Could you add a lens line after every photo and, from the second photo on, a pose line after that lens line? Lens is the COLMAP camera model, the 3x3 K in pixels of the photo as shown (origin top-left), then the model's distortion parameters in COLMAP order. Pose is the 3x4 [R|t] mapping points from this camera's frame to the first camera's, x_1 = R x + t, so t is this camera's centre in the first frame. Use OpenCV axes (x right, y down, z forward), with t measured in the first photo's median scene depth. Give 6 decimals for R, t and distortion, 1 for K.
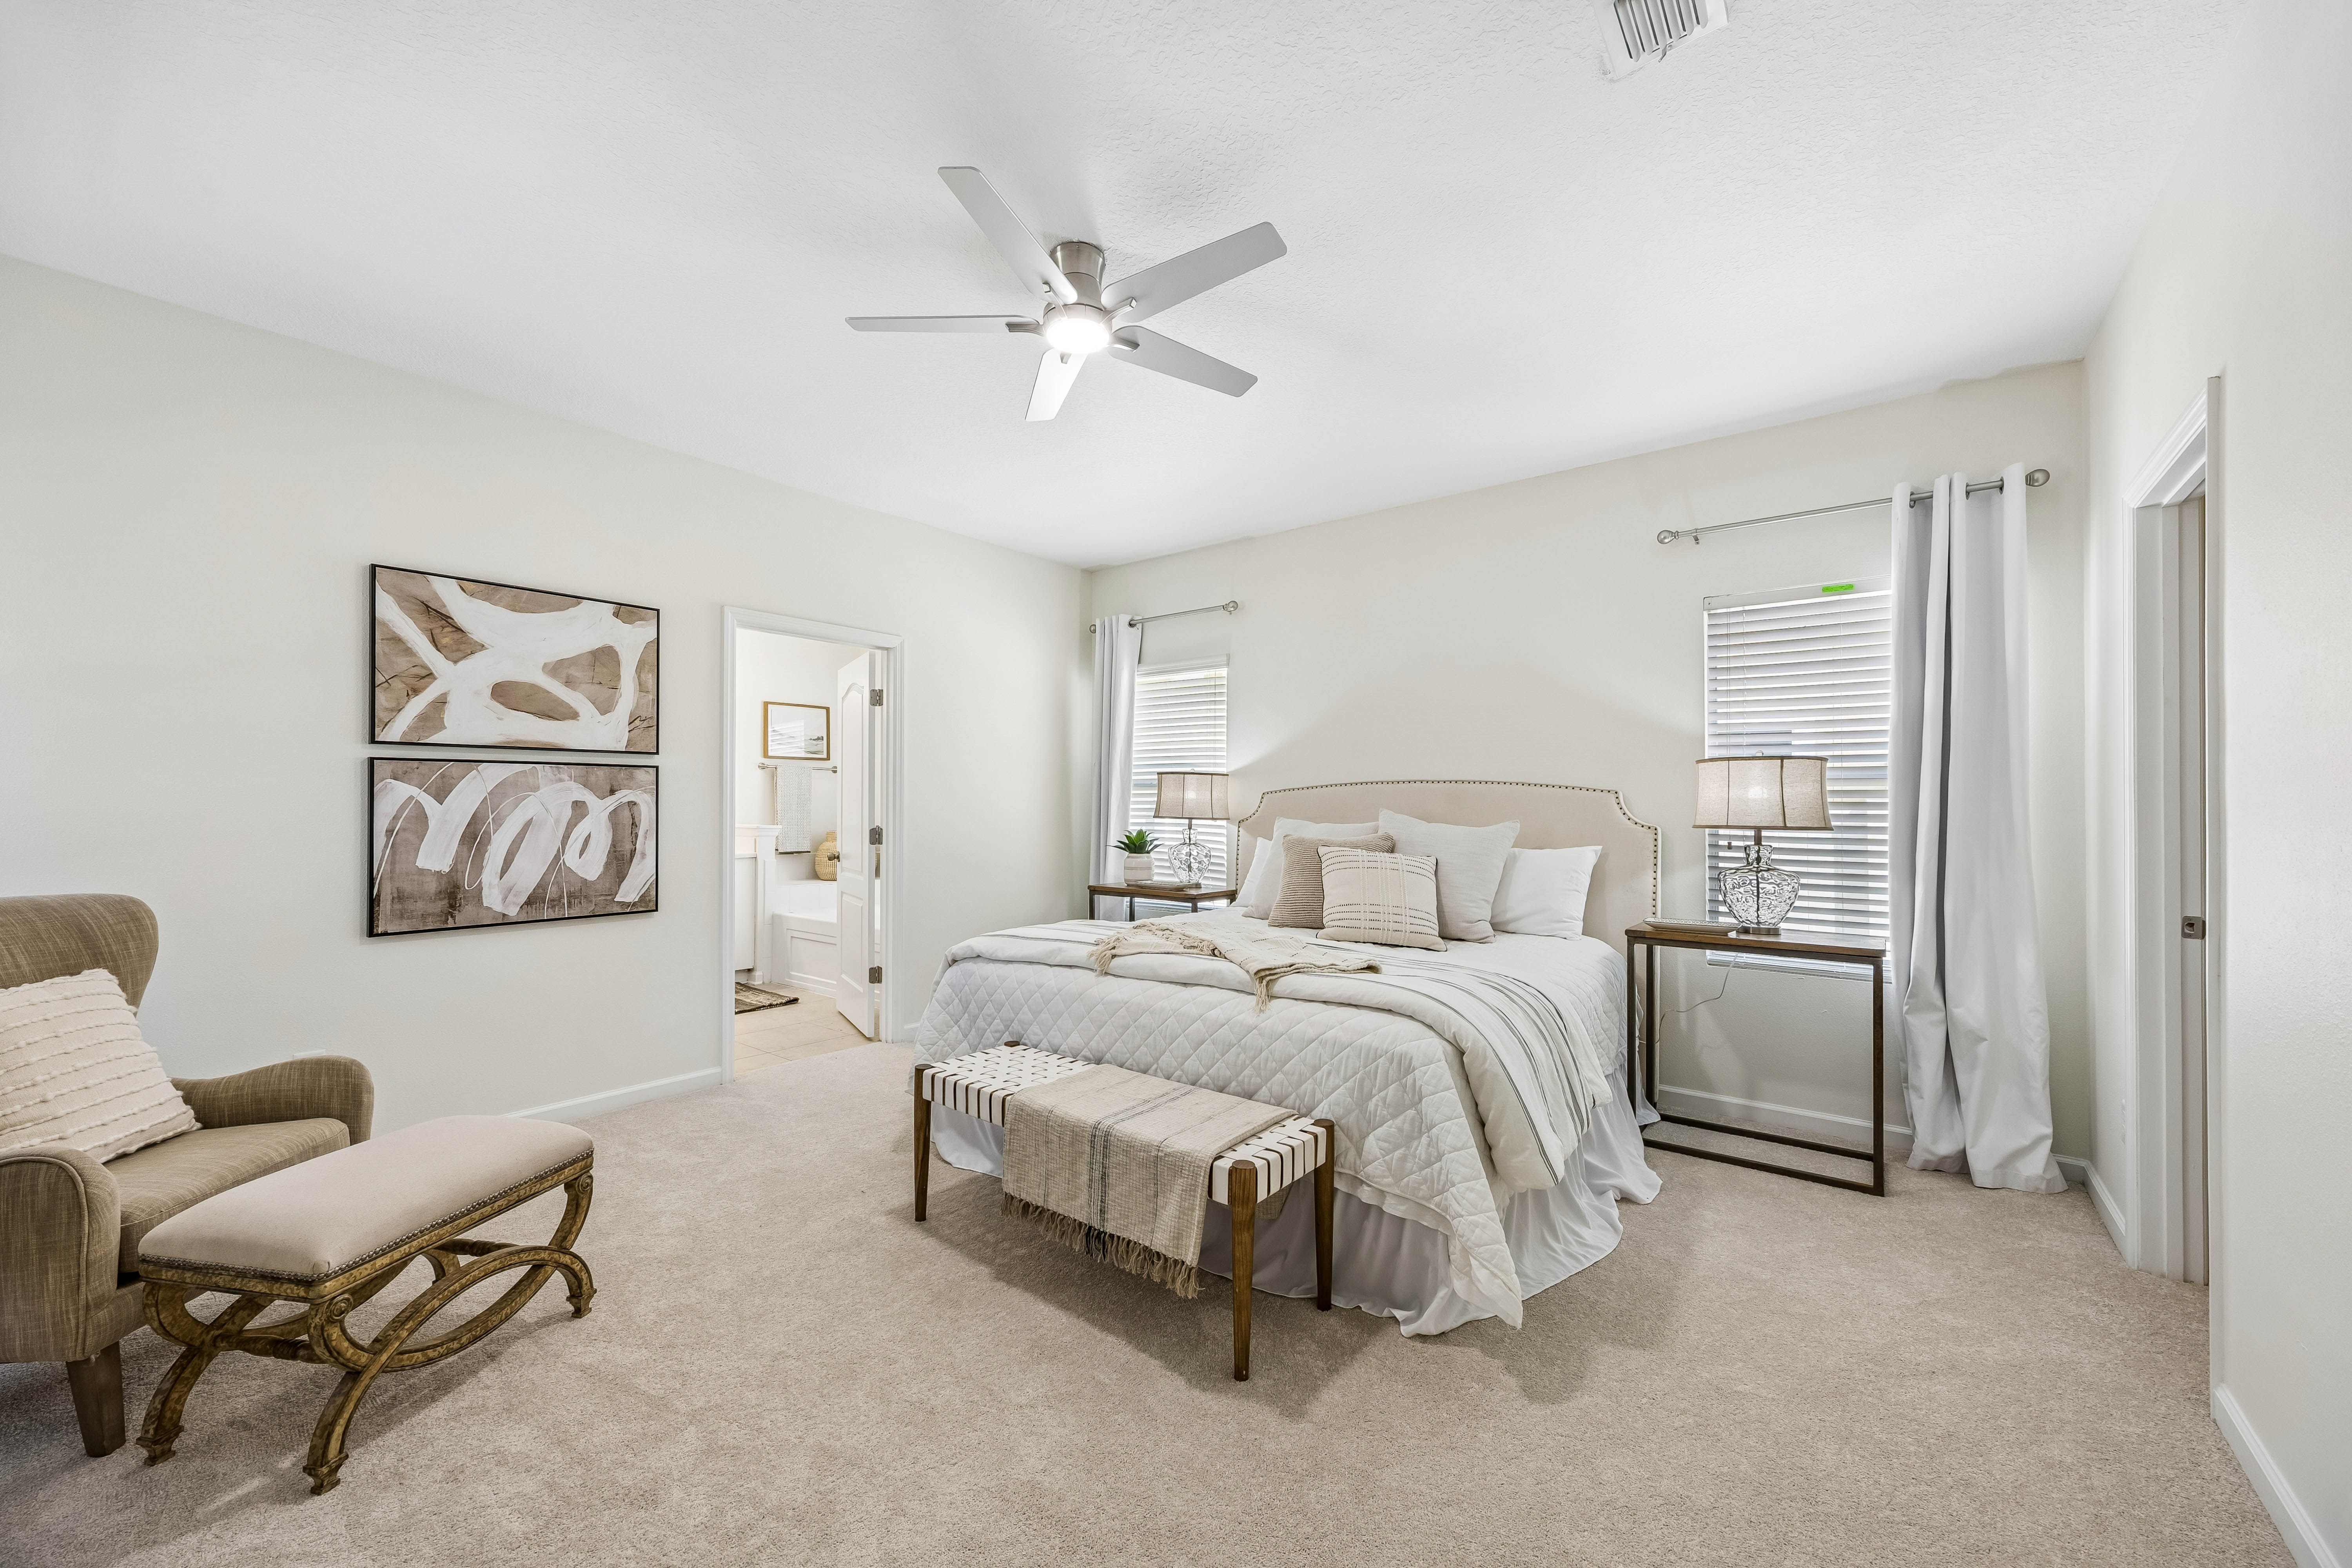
lens RADIAL K [[892.7, 0, 1168.5], [0, 892.7, 788.9], [0, 0, 1]] dist [-0.001091, -0.000008]
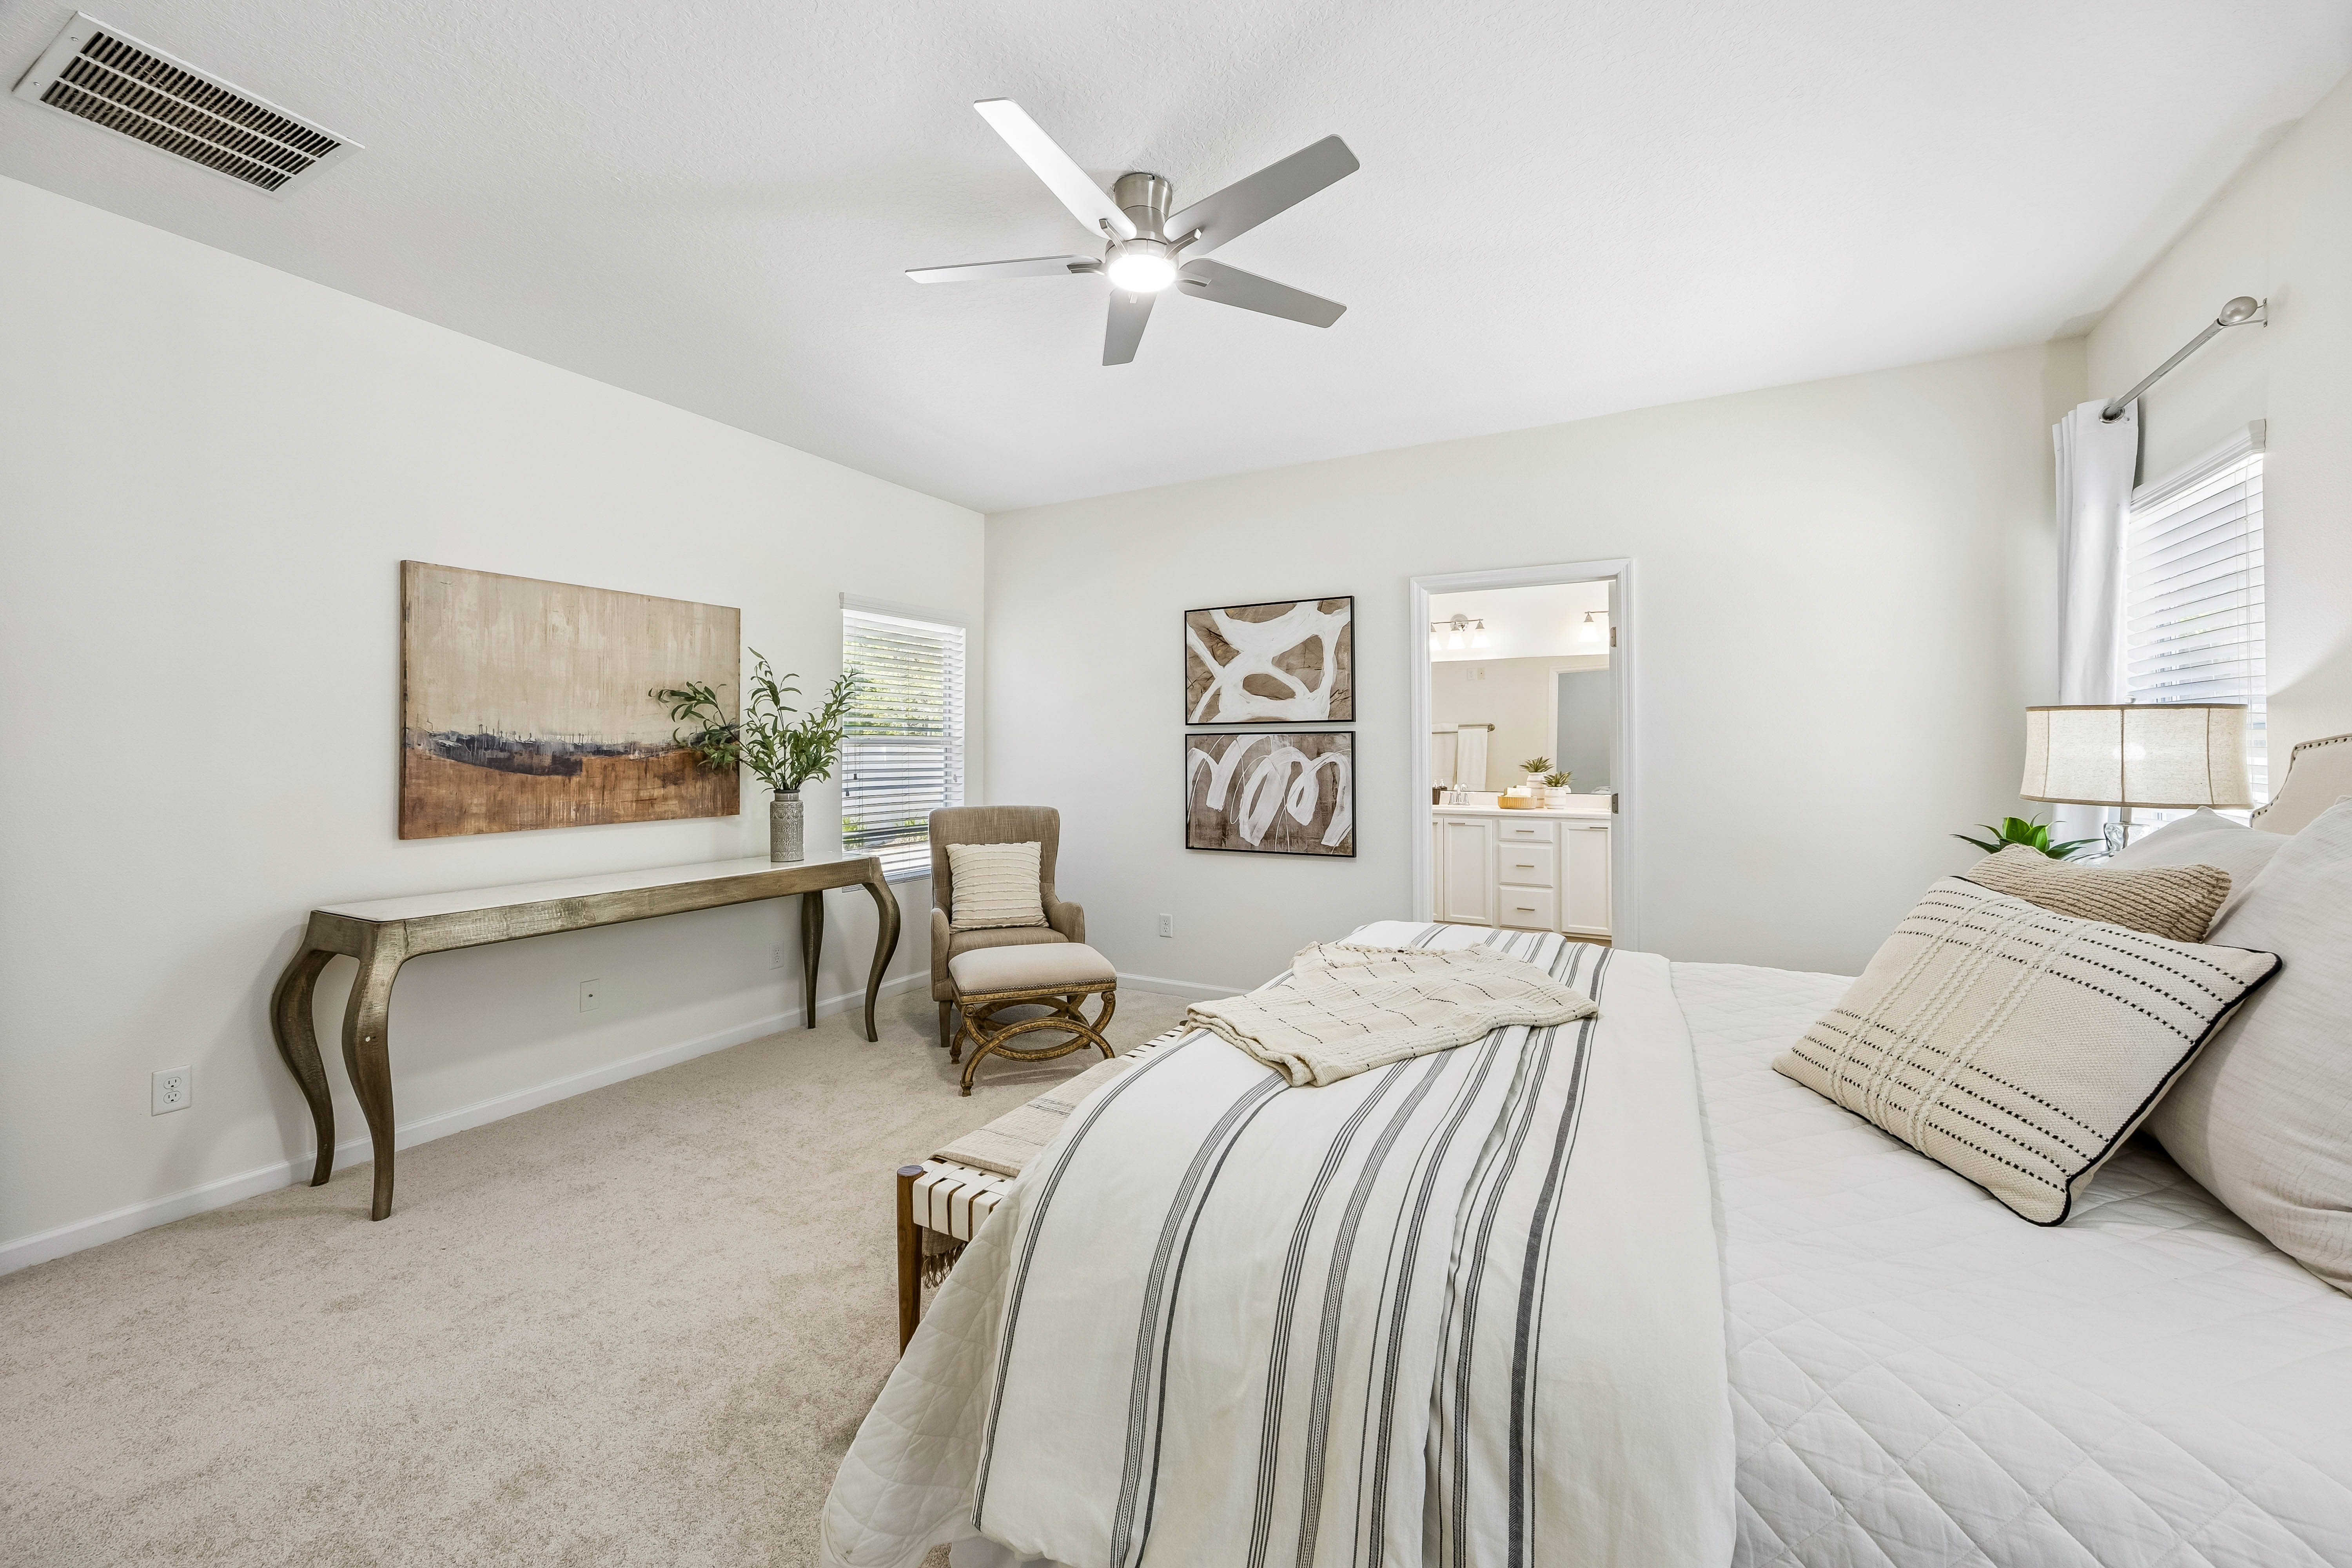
lens RADIAL K [[911.8, 0, 1180.9], [0, 911.8, 738.9], [0, 0, 1]] dist [-0.000504, -0.000037]
pose [[0.181734, -0.014930, -0.983234, 0.591312], [0.020002, 0.999734, -0.011484, -0.007526], [0.983144, -0.017580, 0.181985, 0.609189]]
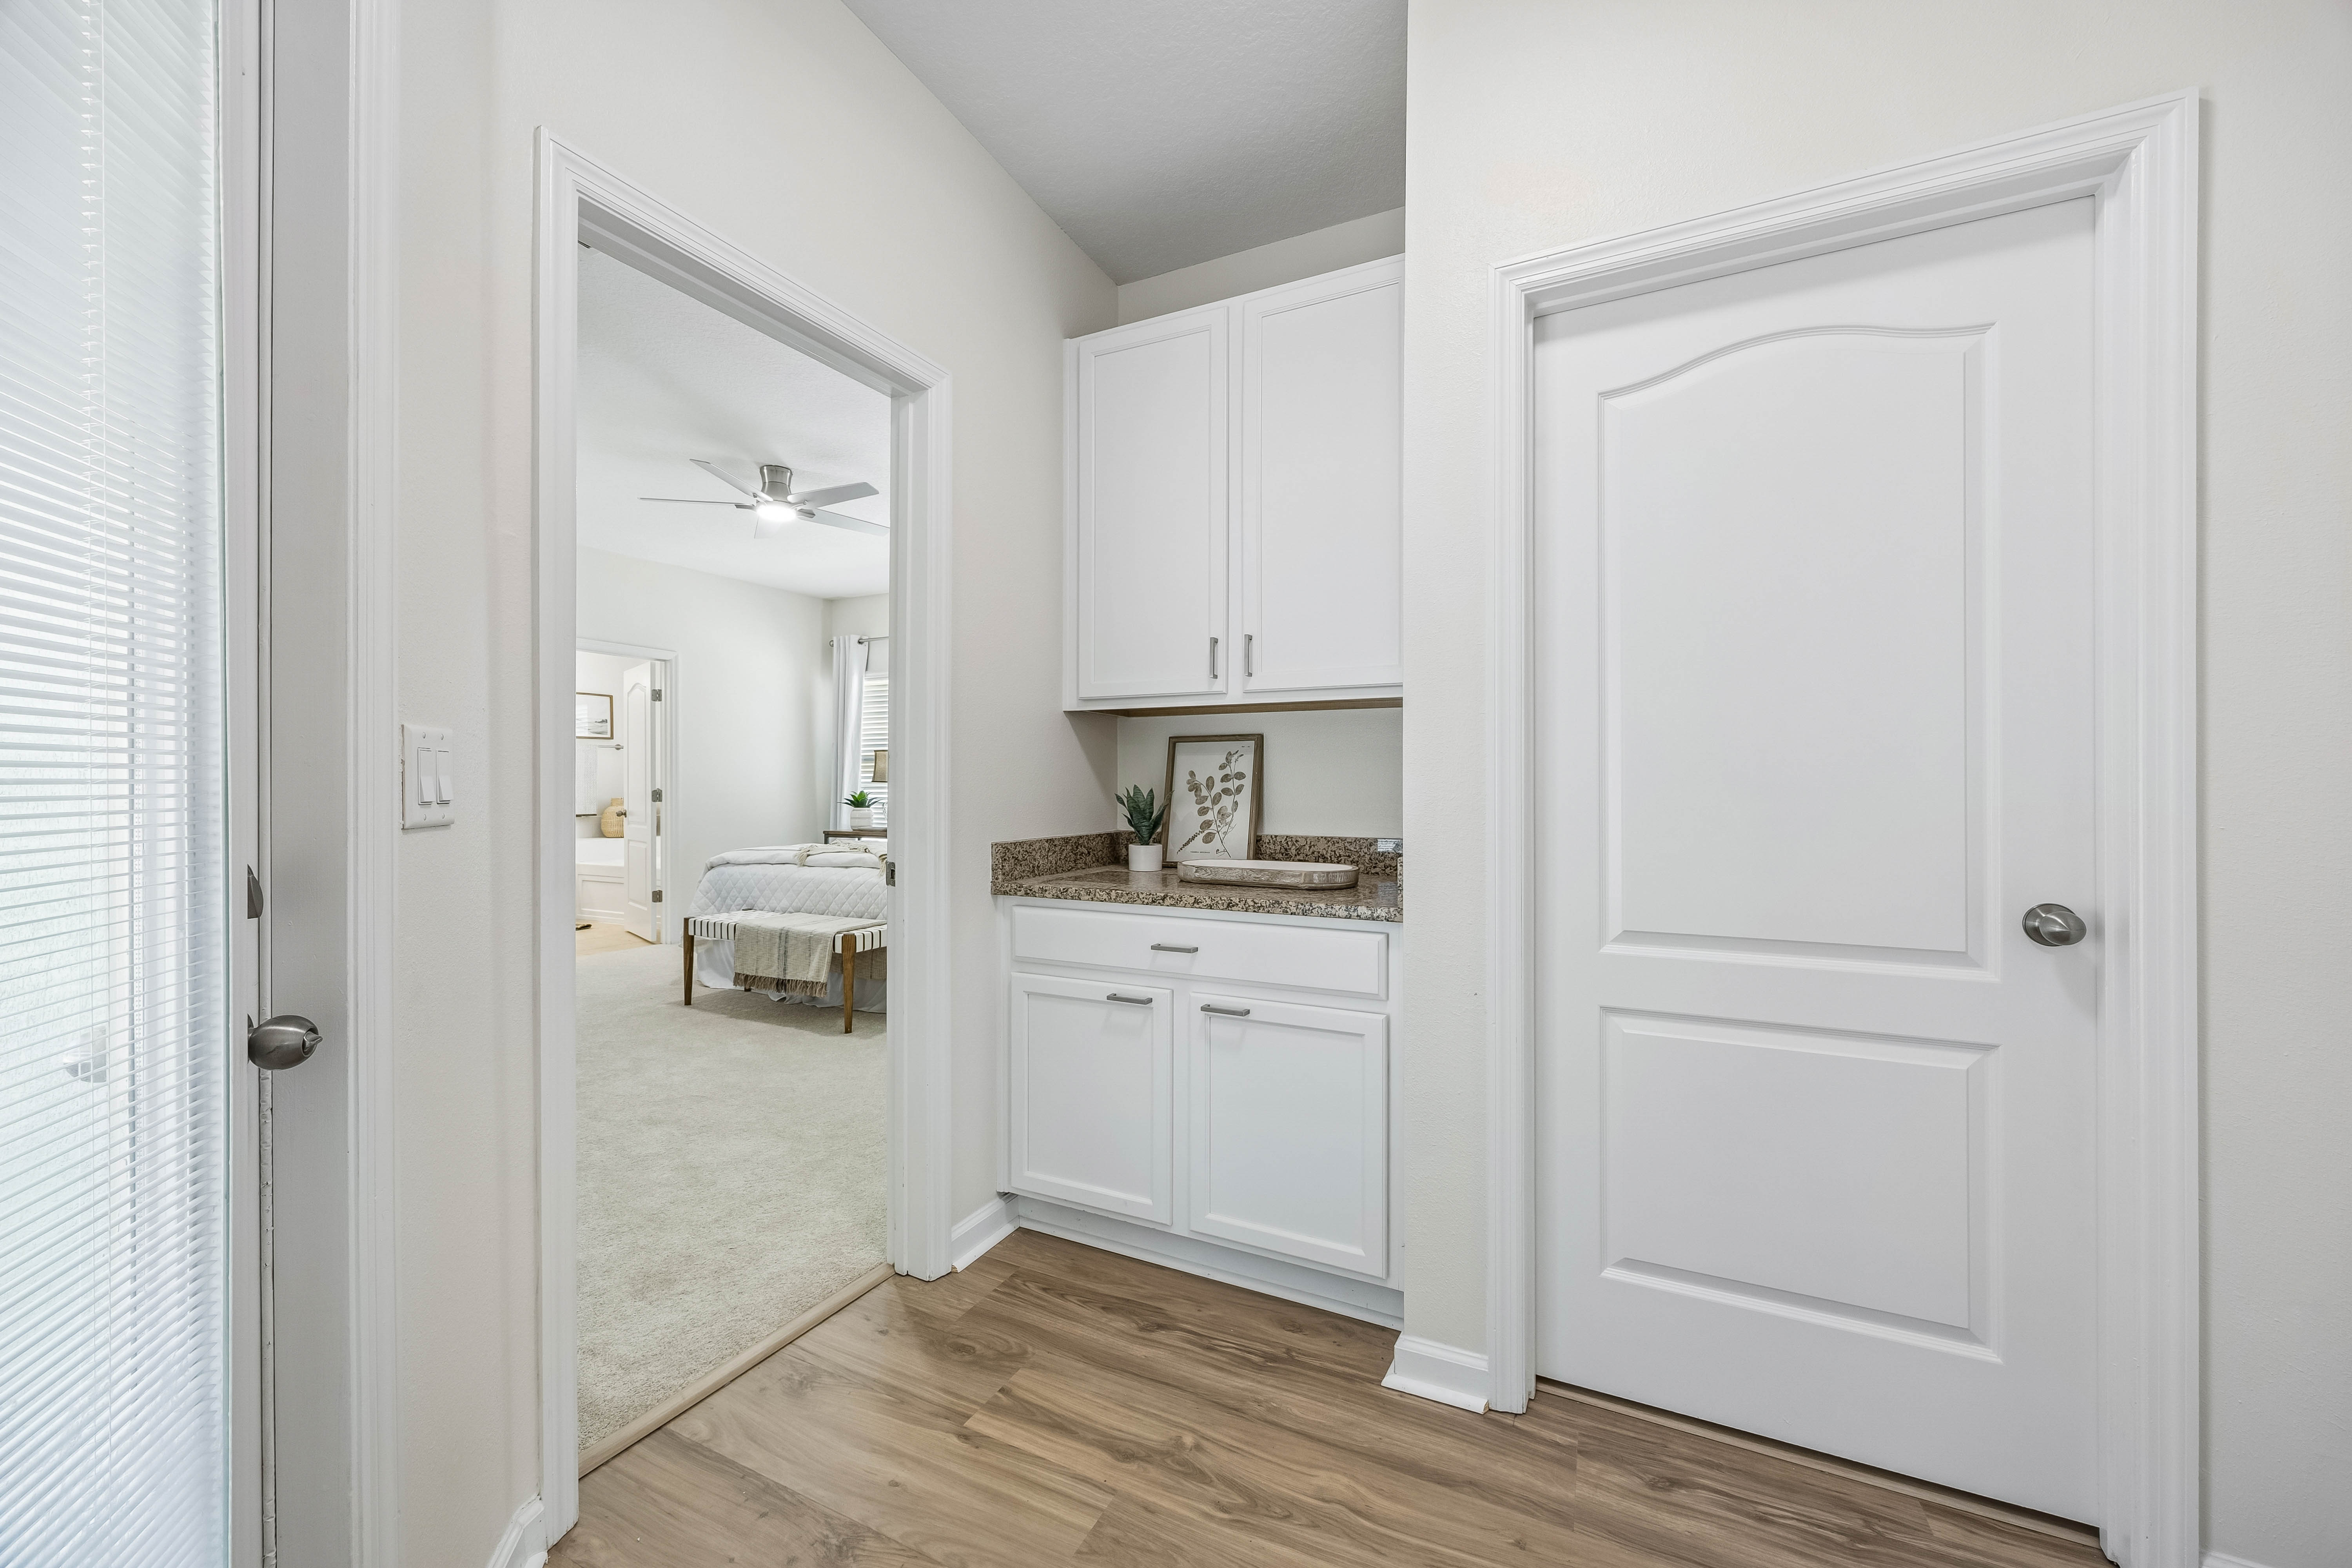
lens RADIAL K [[901.1, 0, 1176.5], [0, 901.1, 780.3], [0, 0, 1]] dist [0.001176, 0.000032]
pose [[0.978283, -0.002890, 0.207253, 0.233405], [0.000056, 0.999906, 0.013678, 0.014202], [-0.207273, -0.013369, 0.978192, -0.730535]]
